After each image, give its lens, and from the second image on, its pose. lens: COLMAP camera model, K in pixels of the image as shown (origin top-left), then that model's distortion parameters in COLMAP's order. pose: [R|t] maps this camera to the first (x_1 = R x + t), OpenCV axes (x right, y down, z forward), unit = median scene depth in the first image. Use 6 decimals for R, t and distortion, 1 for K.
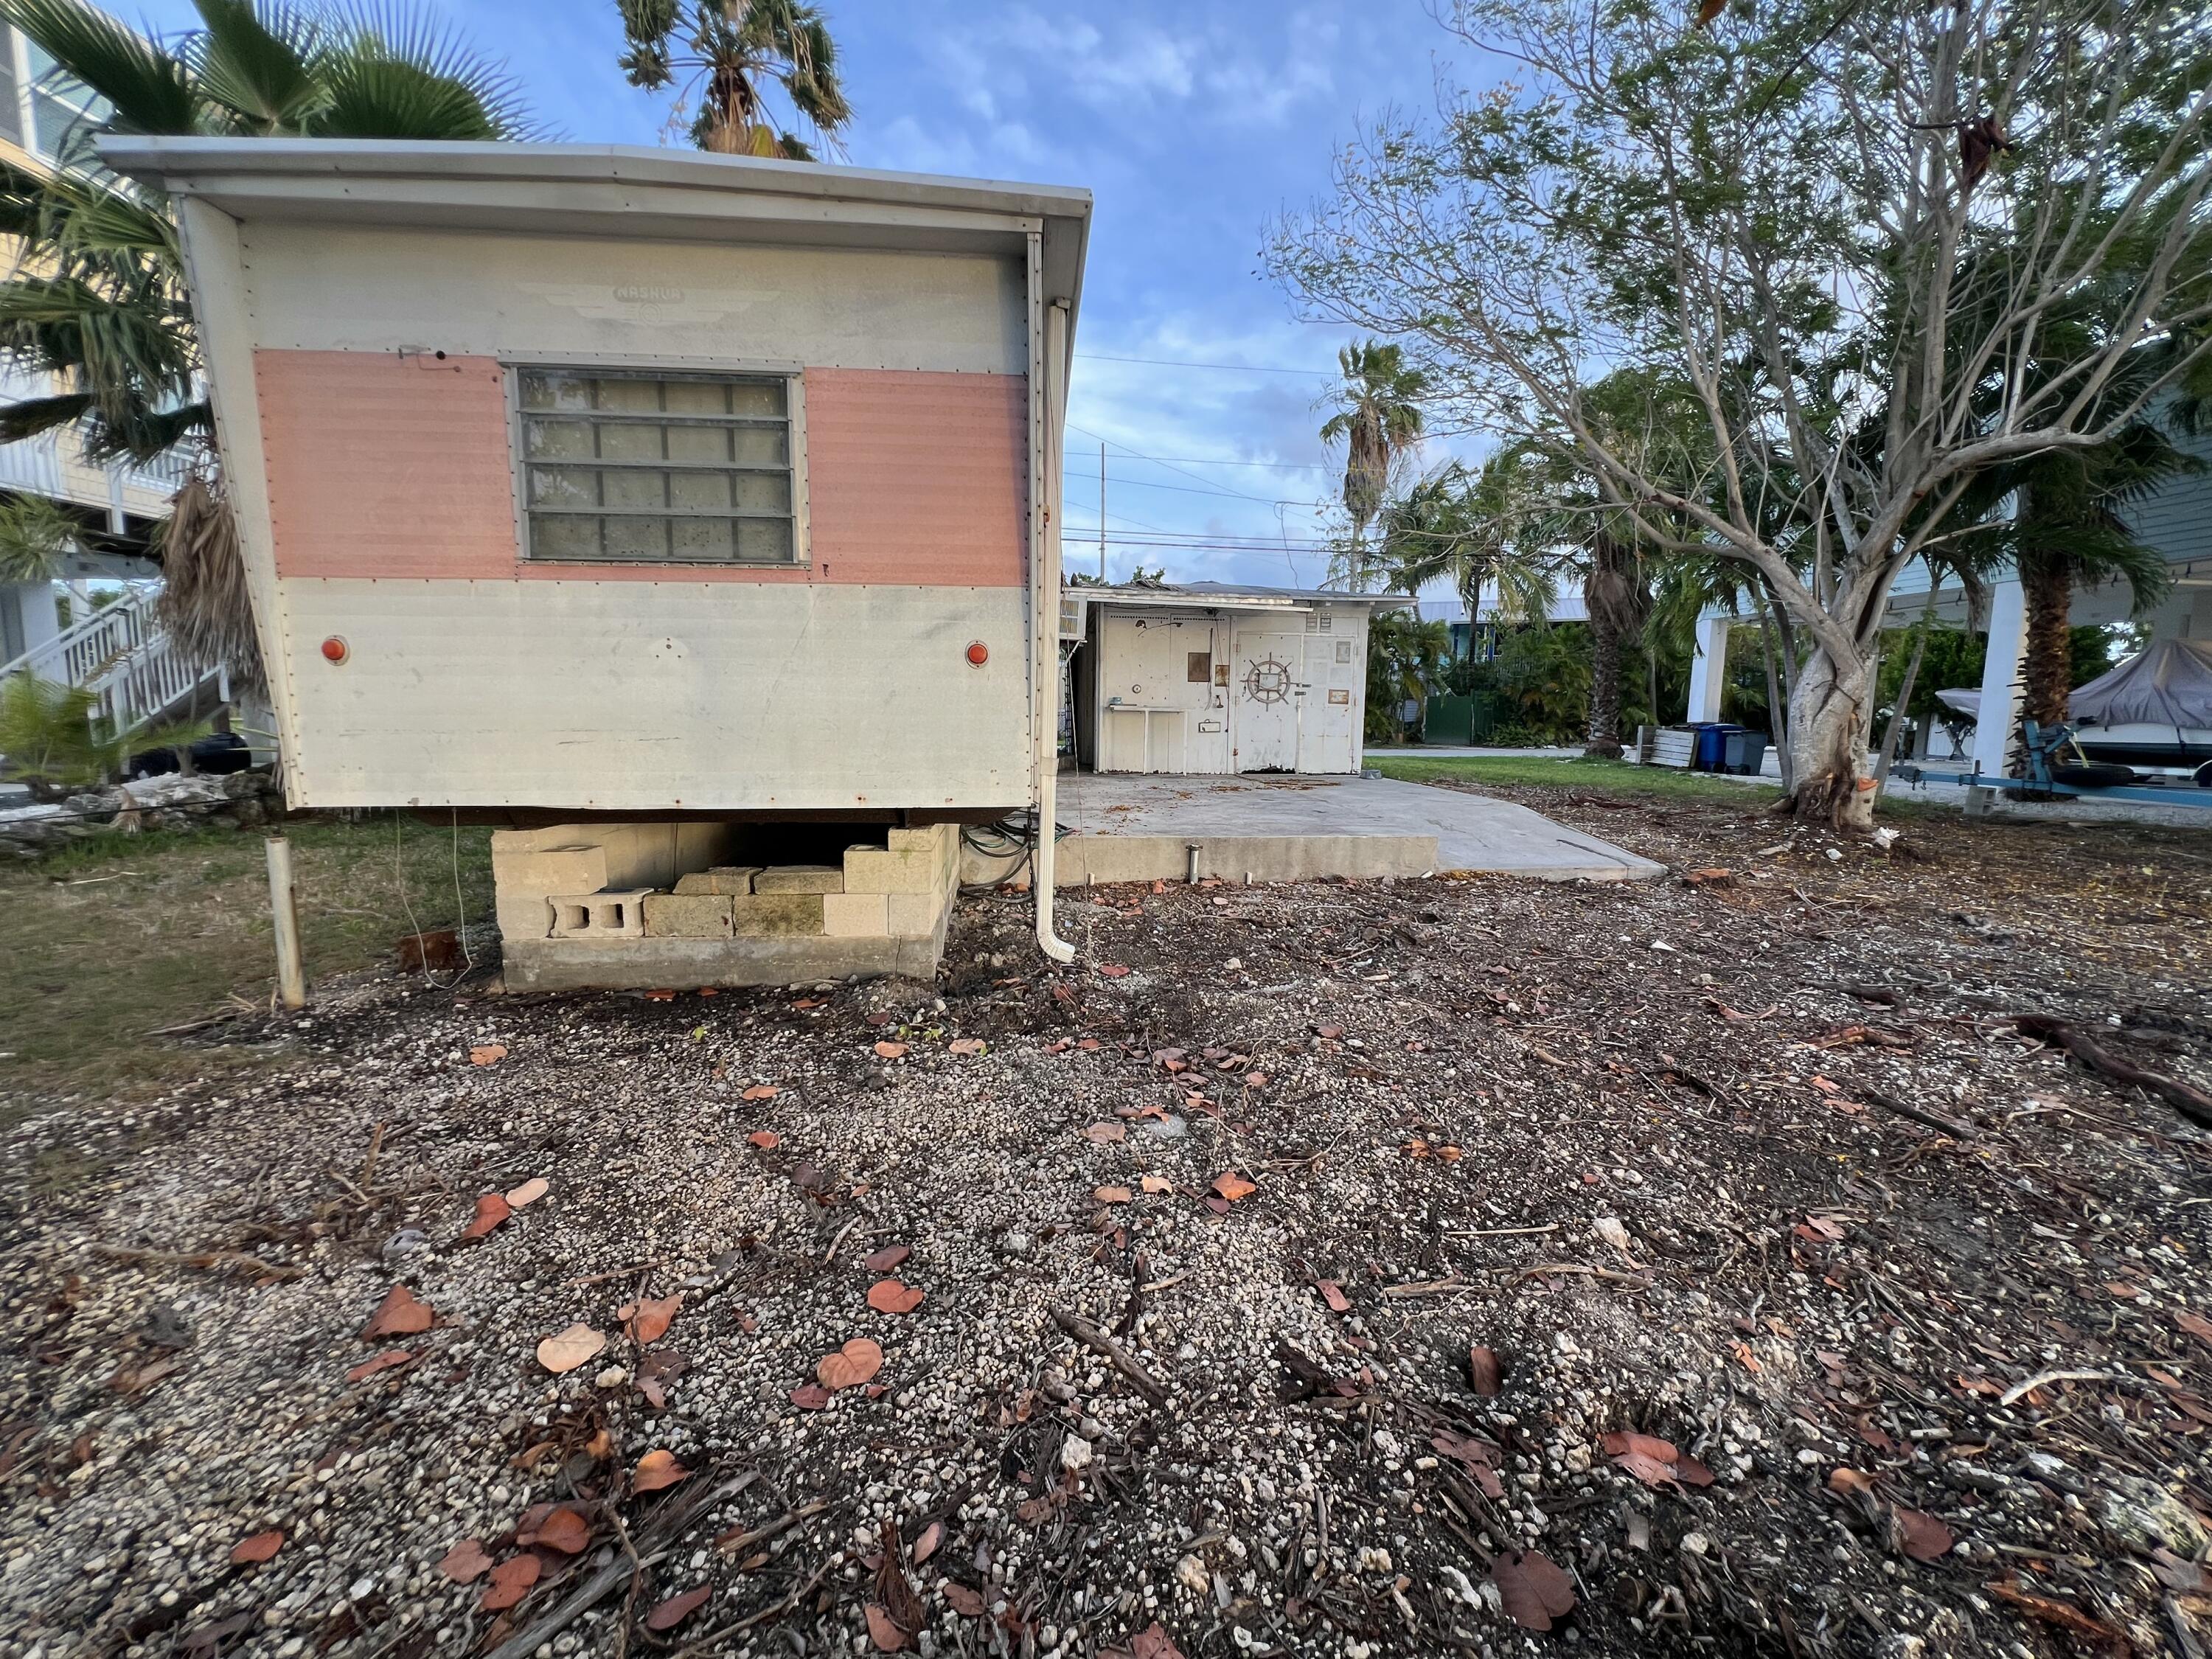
lens RADIAL K [[876.3, 0, 1106.0], [0, 876.3, 829.5], [0, 0, 1]] dist [-0.002074, -0.000417]
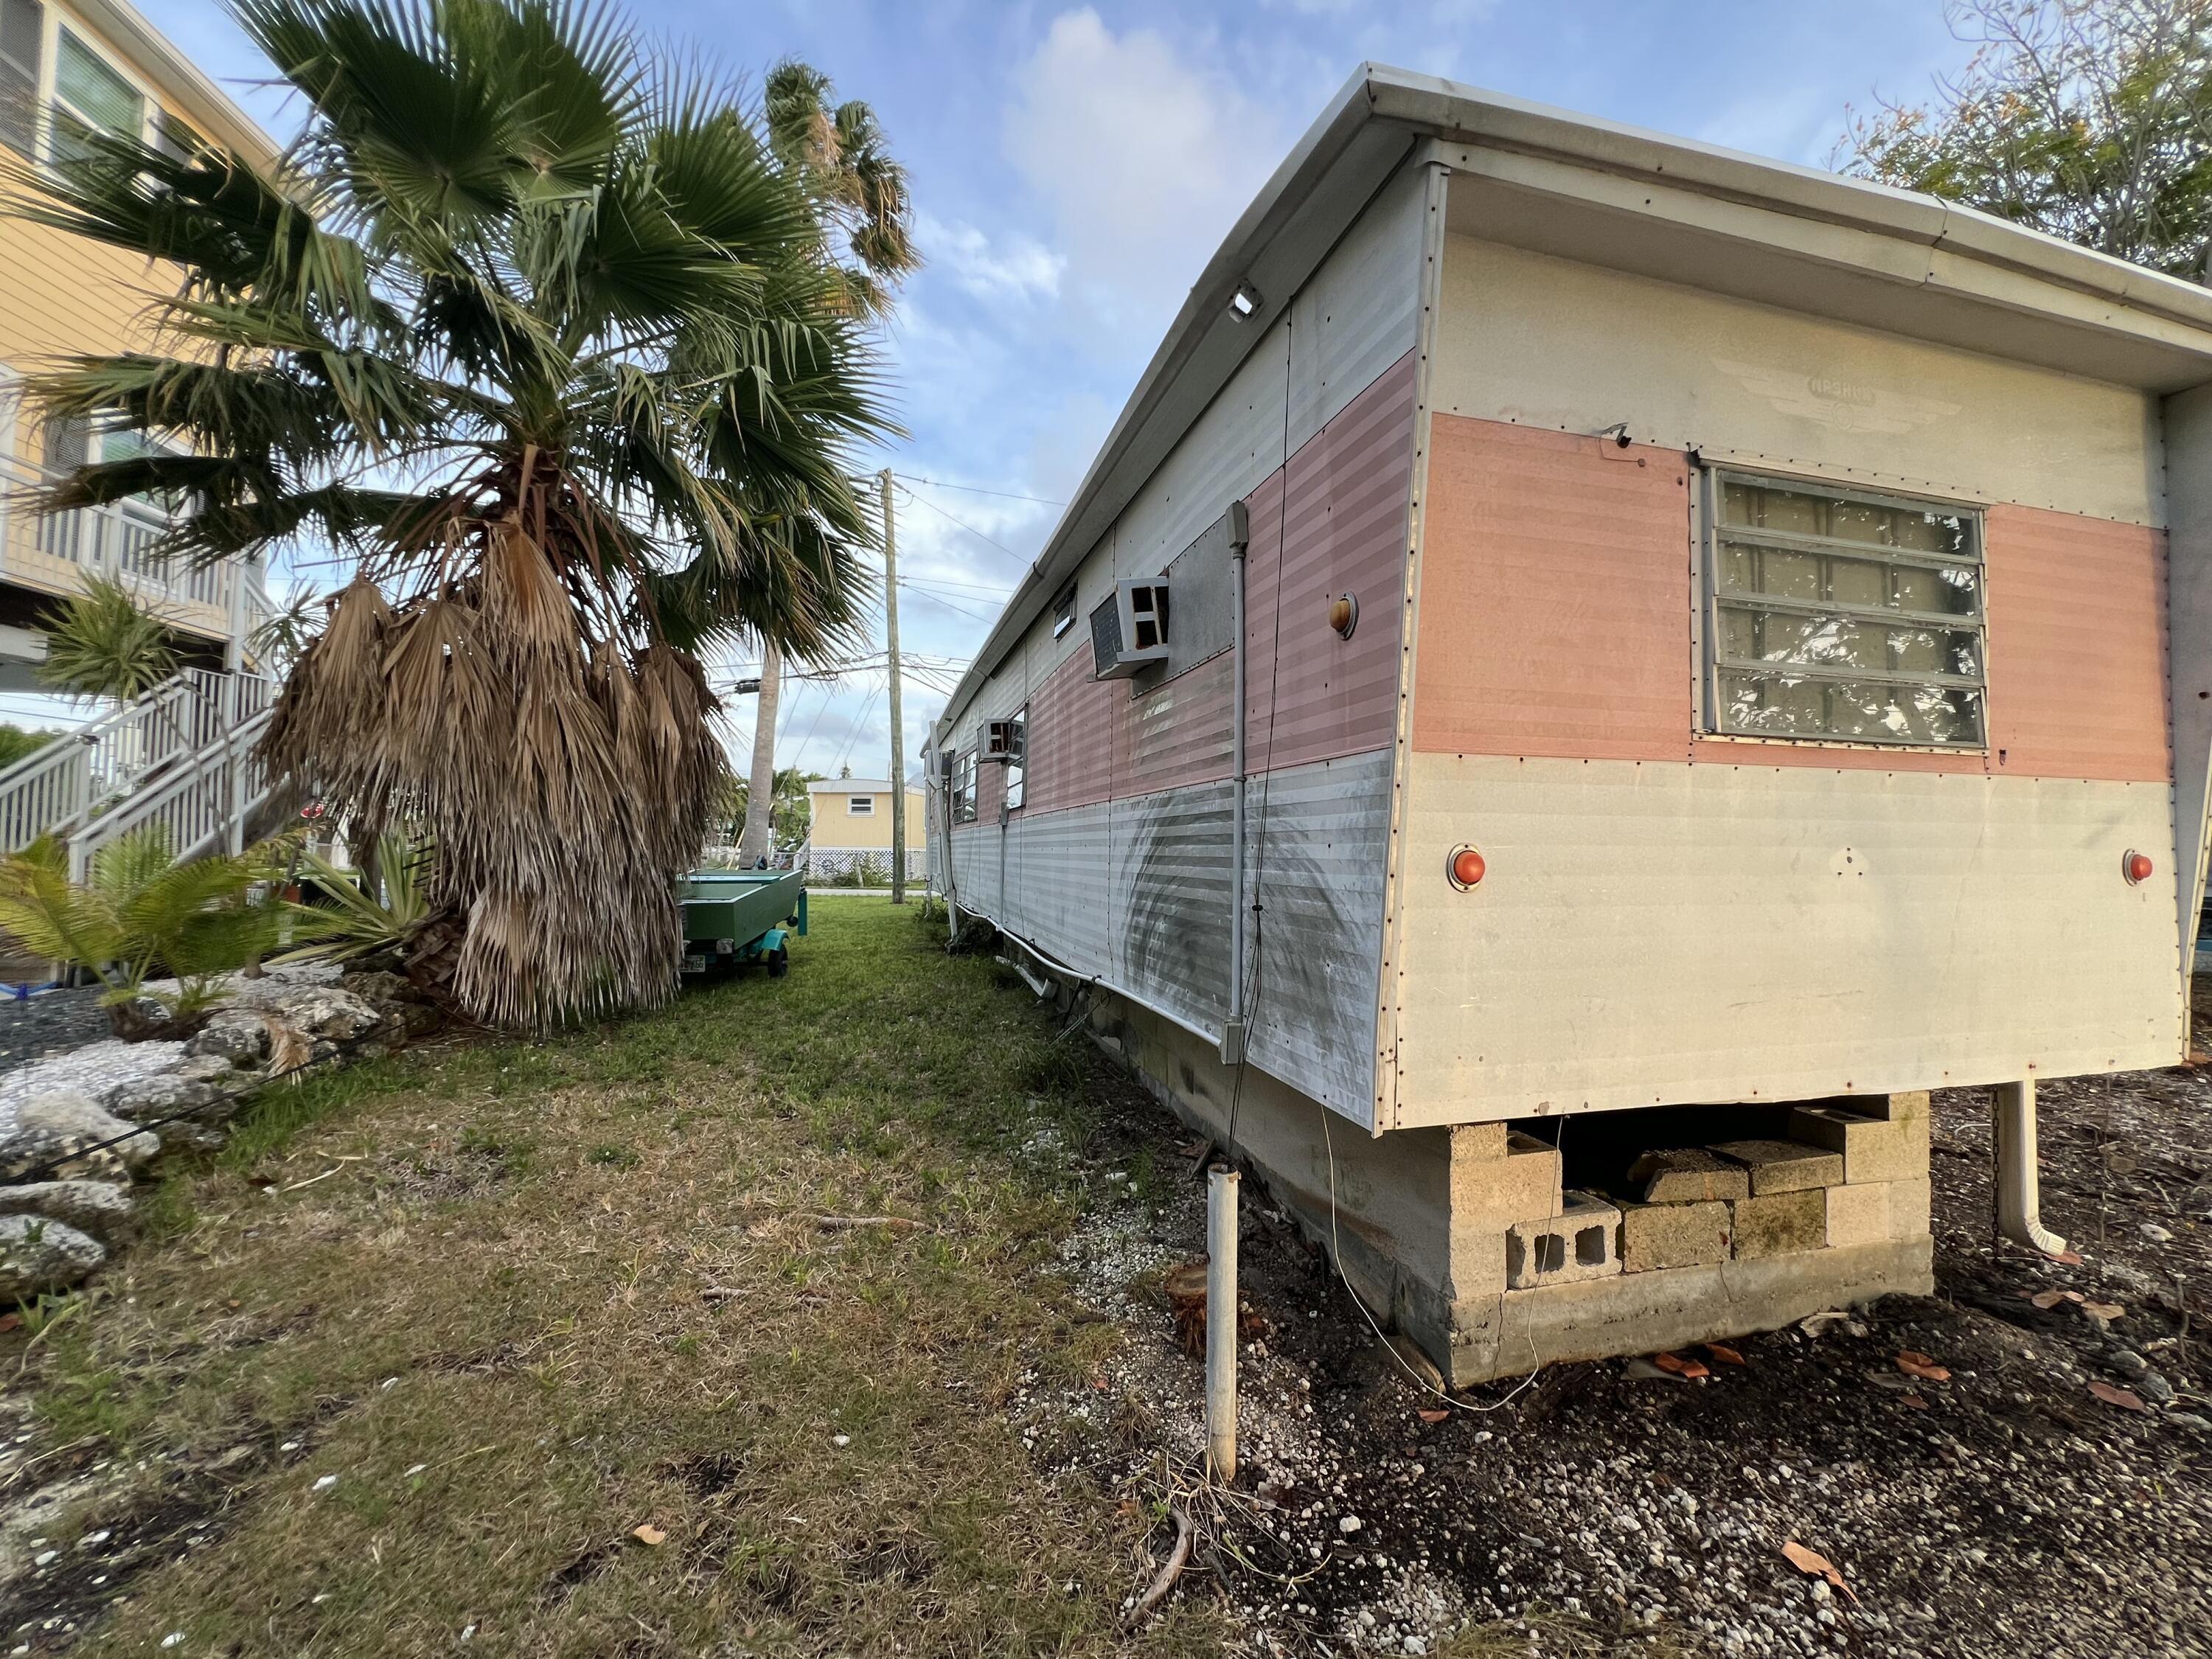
lens RADIAL K [[876.3, 0, 1106.0], [0, 876.3, 829.5], [0, 0, 1]] dist [-0.002074, -0.000417]
pose [[0.983417, 0.009498, 0.181111, -1.177142], [0.018483, 0.988179, -0.152185, -0.134545], [-0.180416, 0.153008, 0.971617, 0.418084]]
